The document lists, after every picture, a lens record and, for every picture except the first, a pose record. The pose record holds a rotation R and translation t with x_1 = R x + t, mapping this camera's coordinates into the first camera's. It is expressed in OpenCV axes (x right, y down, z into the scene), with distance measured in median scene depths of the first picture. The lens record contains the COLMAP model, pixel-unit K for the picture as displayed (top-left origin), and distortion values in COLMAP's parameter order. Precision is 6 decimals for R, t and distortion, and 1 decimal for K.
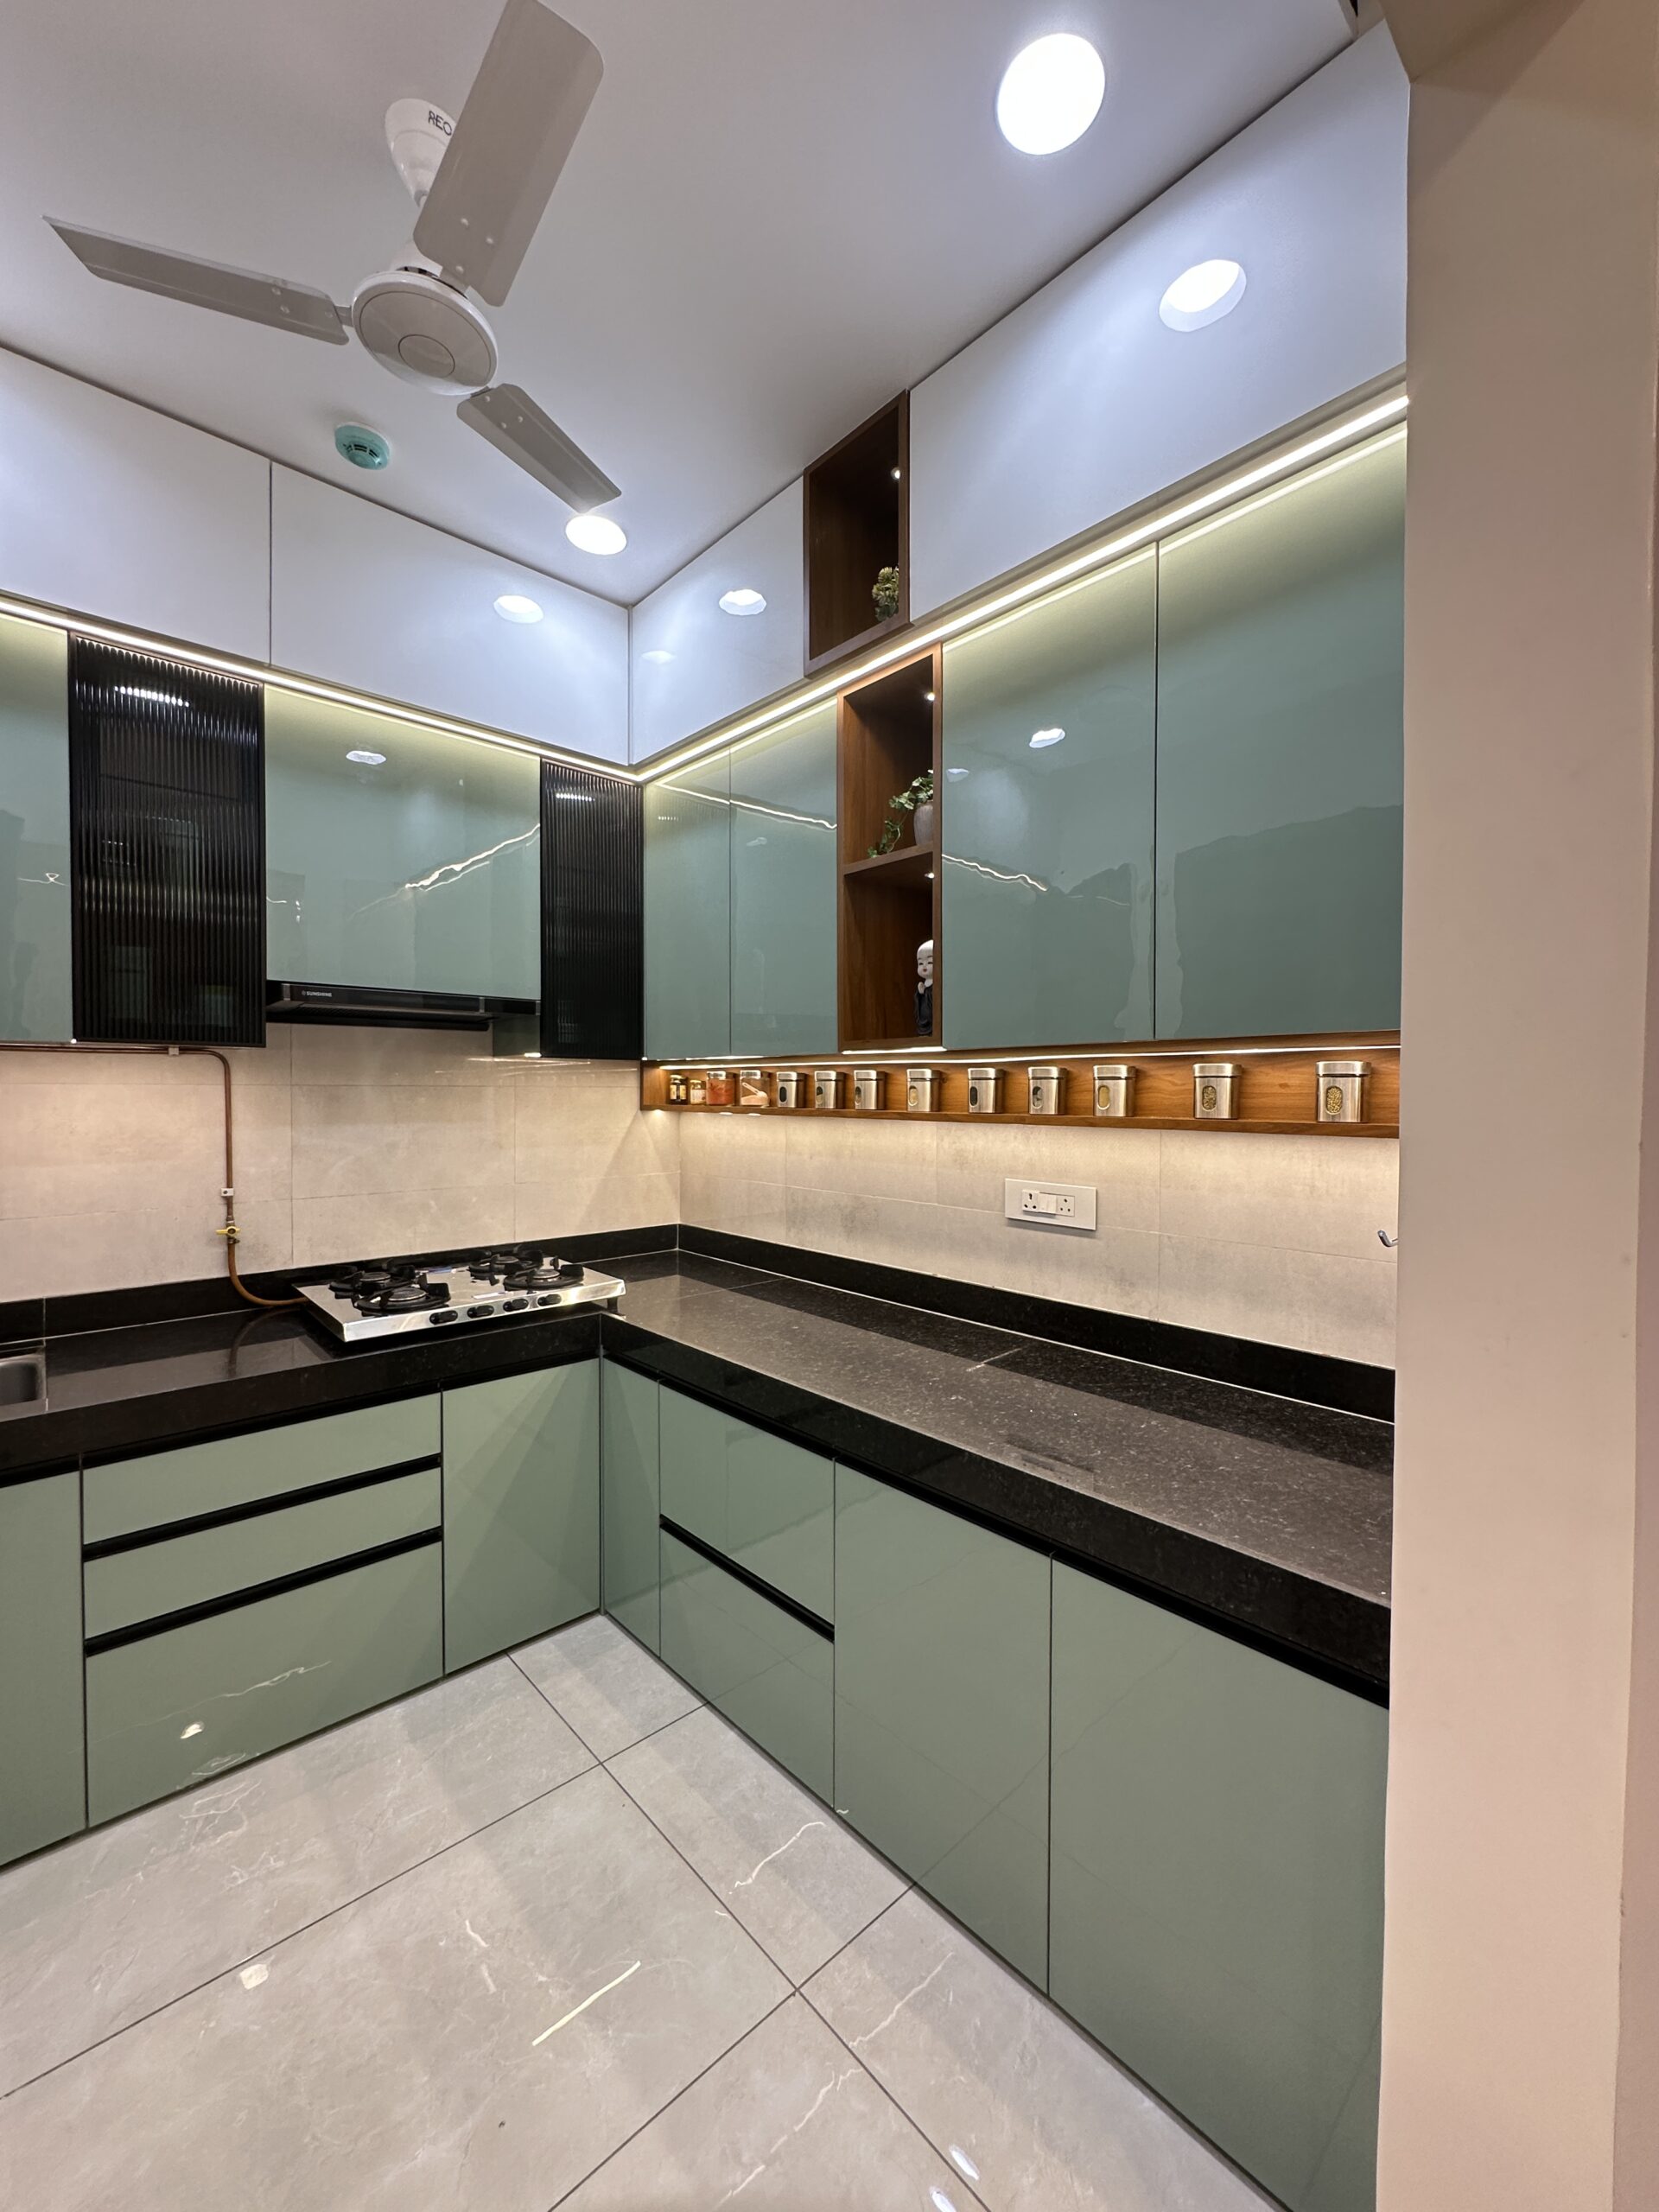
lens RADIAL K [[883.6, 0, 831.1], [0, 883.6, 1106.2], [0, 0, 1]] dist [-0.004074, -0.000240]
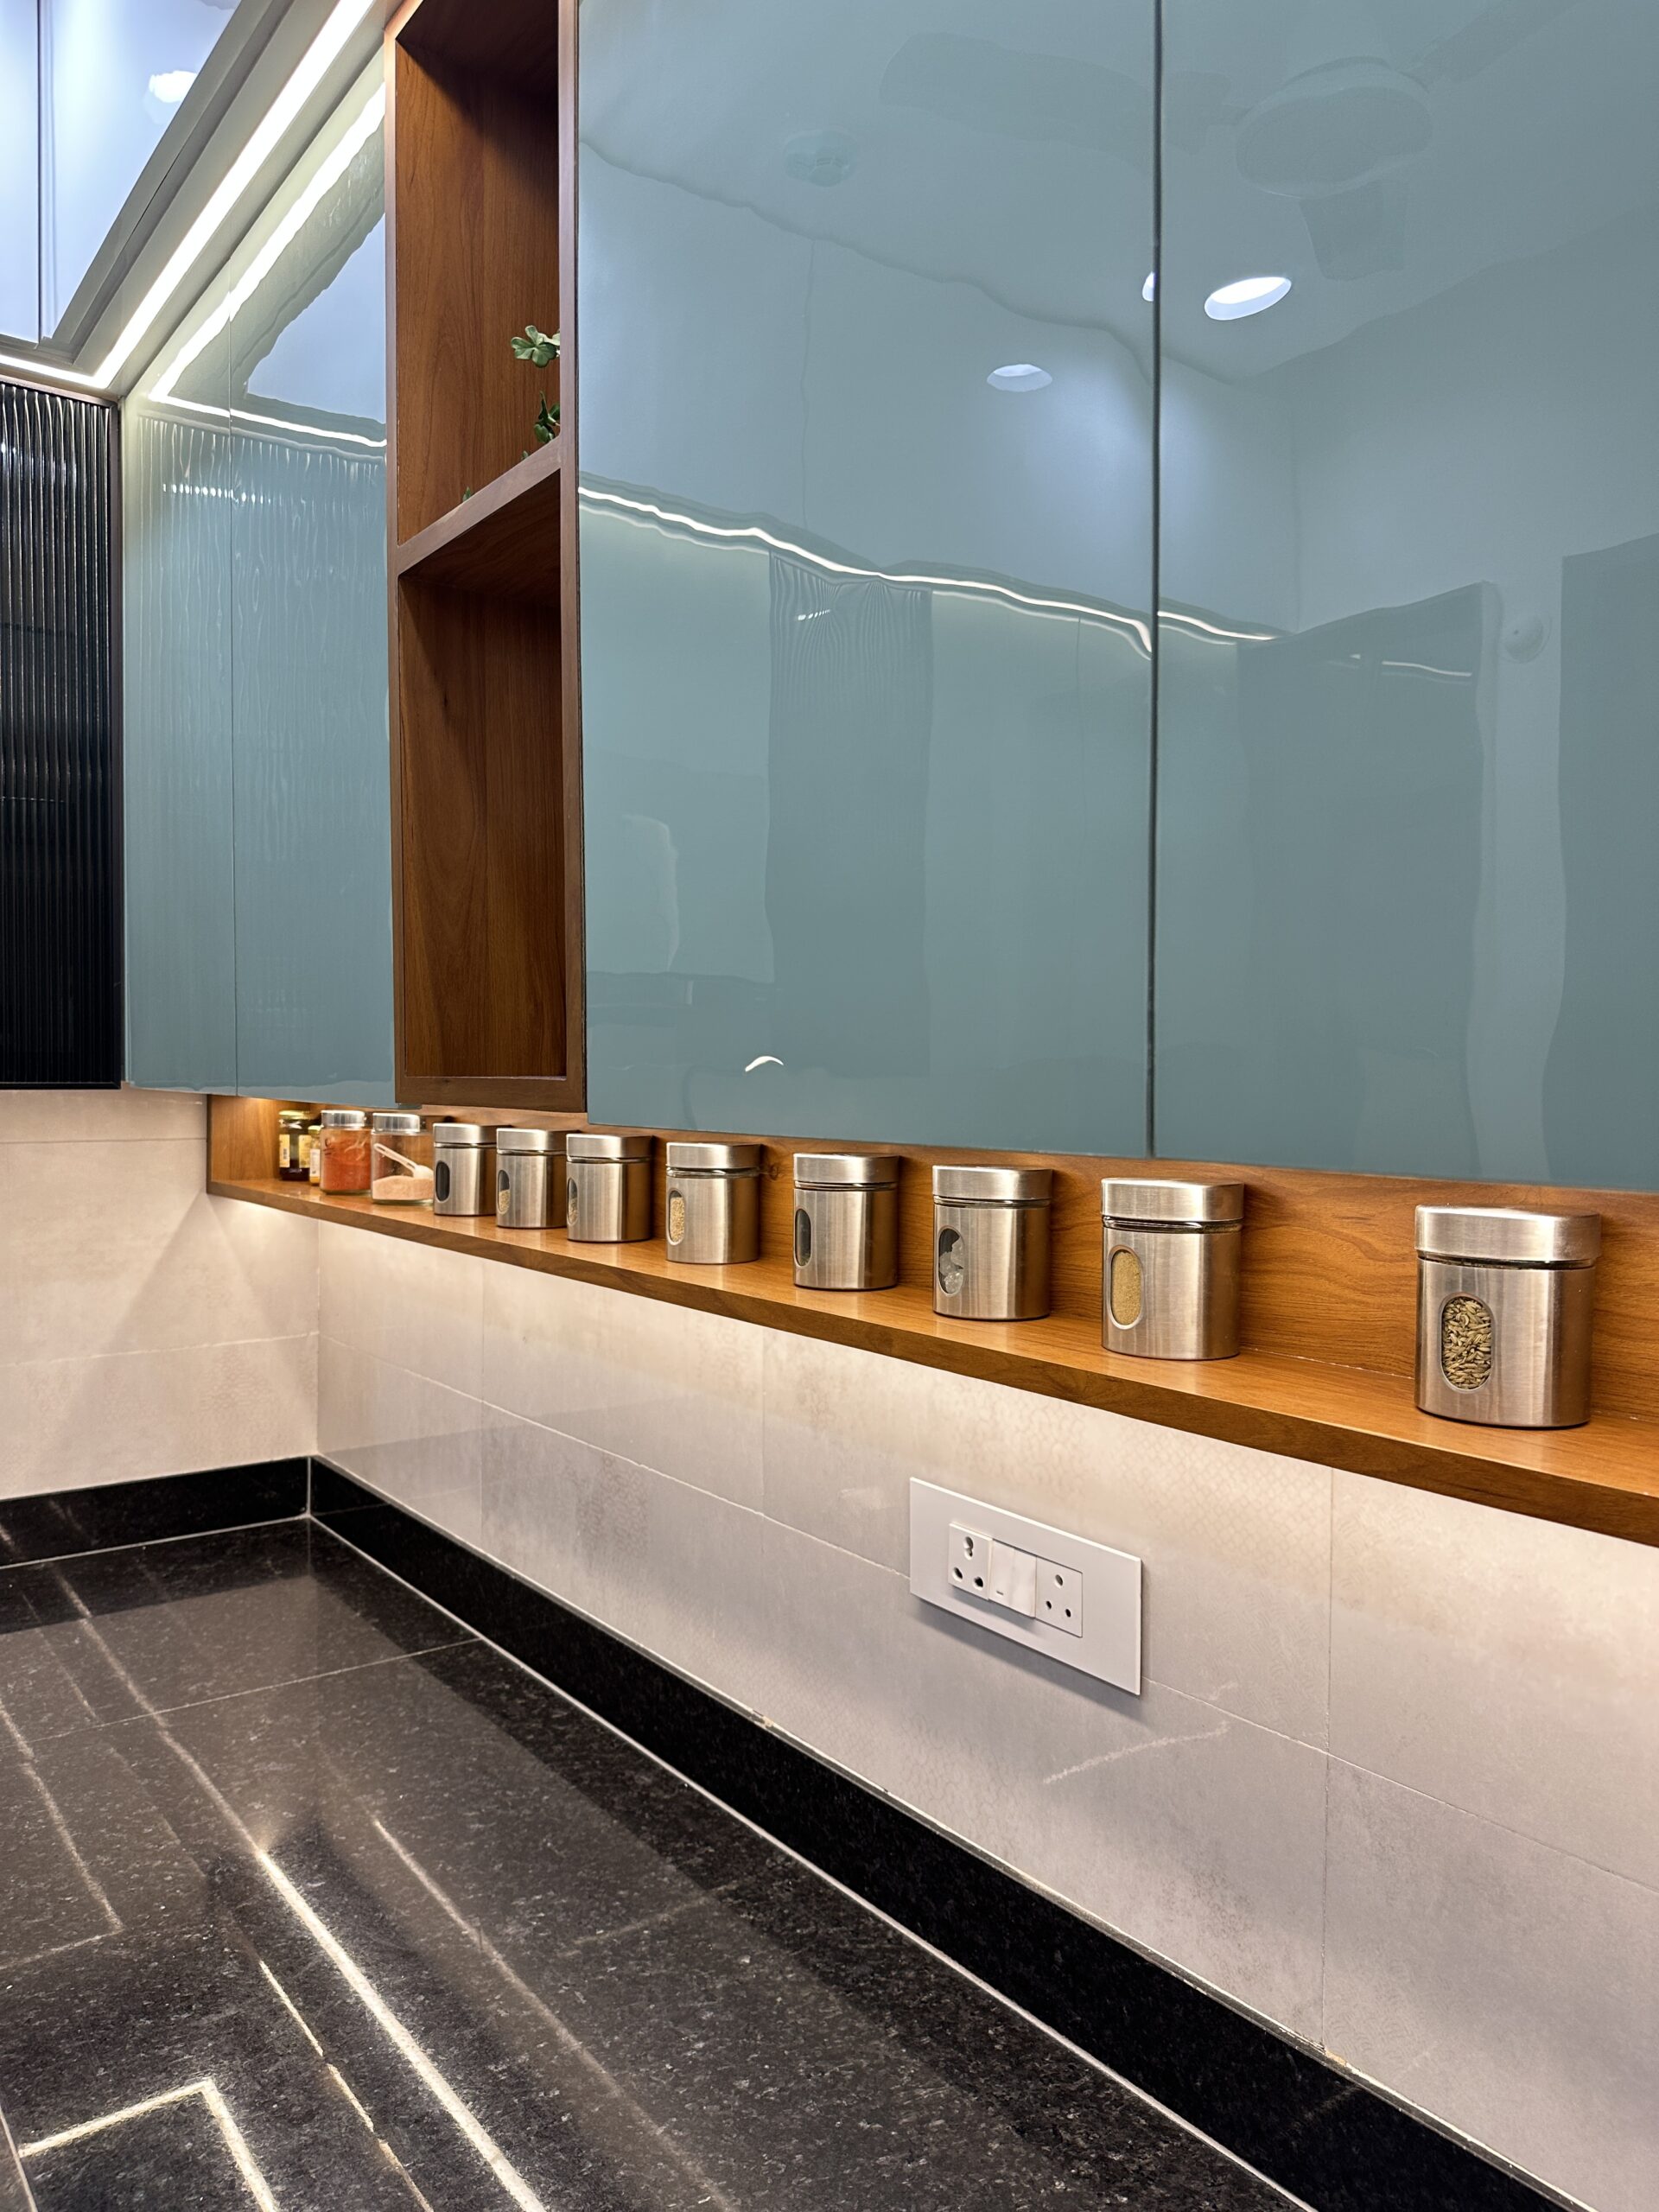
lens RADIAL K [[1548.4, 0, 827.7], [0, 1548.4, 1097.2], [0, 0, 1]] dist [0.046331, -0.058205]
pose [[0.995248, 0.005498, -0.097215, 0.227140], [-0.005520, 0.999985, 0.000047, -0.064249], [0.097214, 0.000490, 0.995263, 0.418168]]
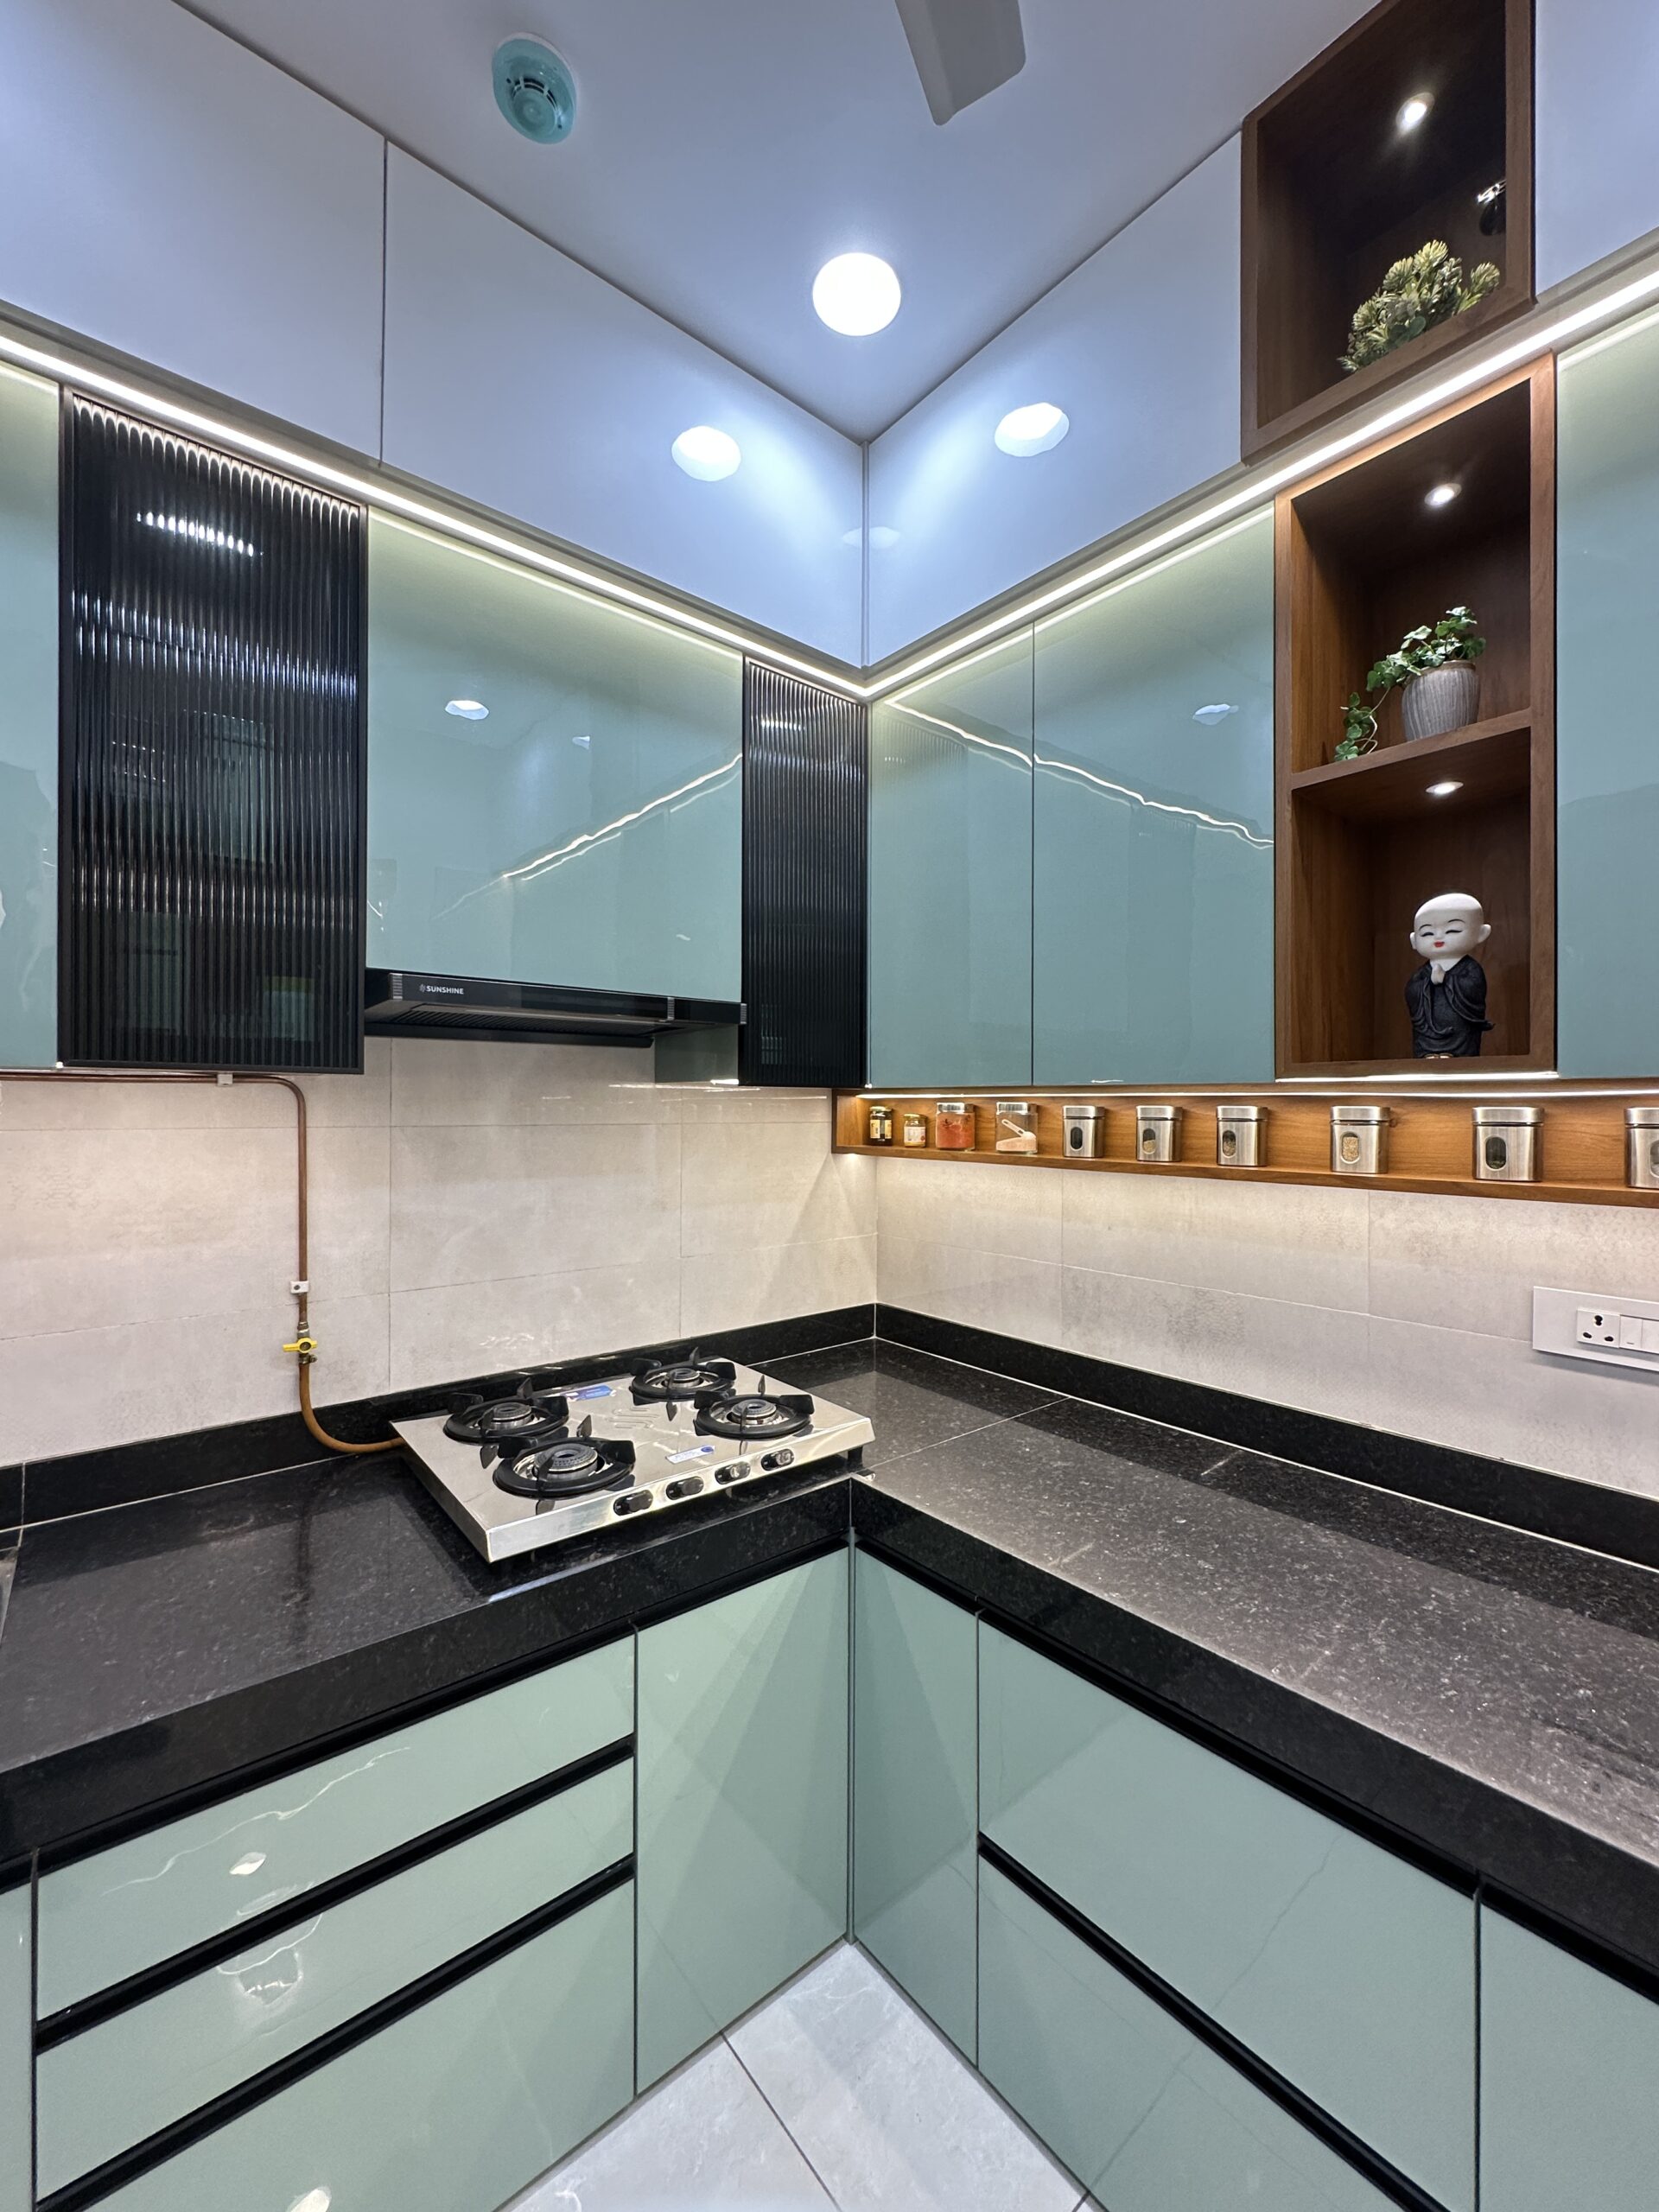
lens RADIAL K [[883.6, 0, 831.6], [0, 883.6, 1106.8], [0, 0, 1]] dist [-0.004074, -0.000240]
pose [[0.998734, 0.000718, -0.050307, -0.264049], [-0.001639, 0.999832, -0.018266, -0.031249], [0.050285, 0.018325, 0.998567, 0.371463]]
